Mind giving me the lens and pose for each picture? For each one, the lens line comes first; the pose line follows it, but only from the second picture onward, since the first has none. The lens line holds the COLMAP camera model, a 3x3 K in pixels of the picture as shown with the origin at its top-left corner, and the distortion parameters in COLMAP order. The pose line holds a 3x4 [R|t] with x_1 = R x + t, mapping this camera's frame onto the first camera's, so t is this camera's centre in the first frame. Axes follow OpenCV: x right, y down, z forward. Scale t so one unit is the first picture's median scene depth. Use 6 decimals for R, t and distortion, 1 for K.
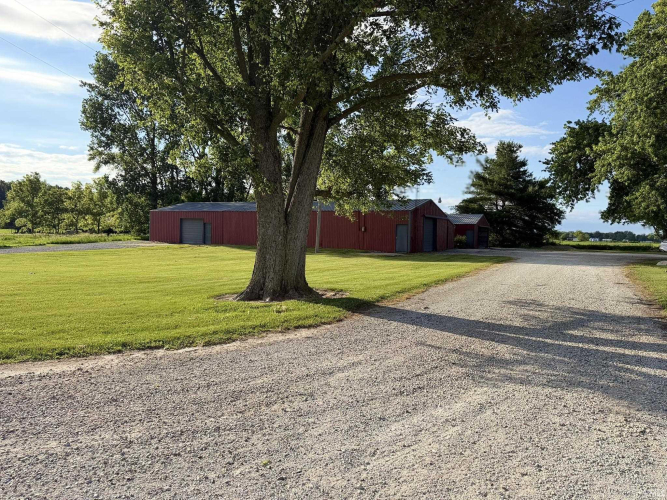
lens RADIAL K [[467.7, 0, 333.4], [0, 467.7, 250.0], [0, 0, 1]] dist [0.049650, -0.052814]
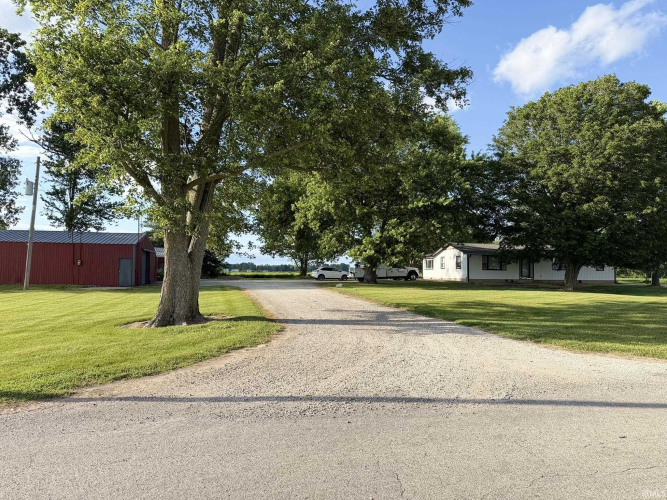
lens RADIAL K [[467.7, 0, 336.8], [0, 467.7, 252.2], [0, 0, 1]] dist [0.049650, -0.052814]
pose [[0.726170, 0.010670, 0.687432, -0.150802], [0.032089, 0.998264, -0.049391, -0.001535], [-0.686766, 0.057925, 0.724567, -0.037538]]
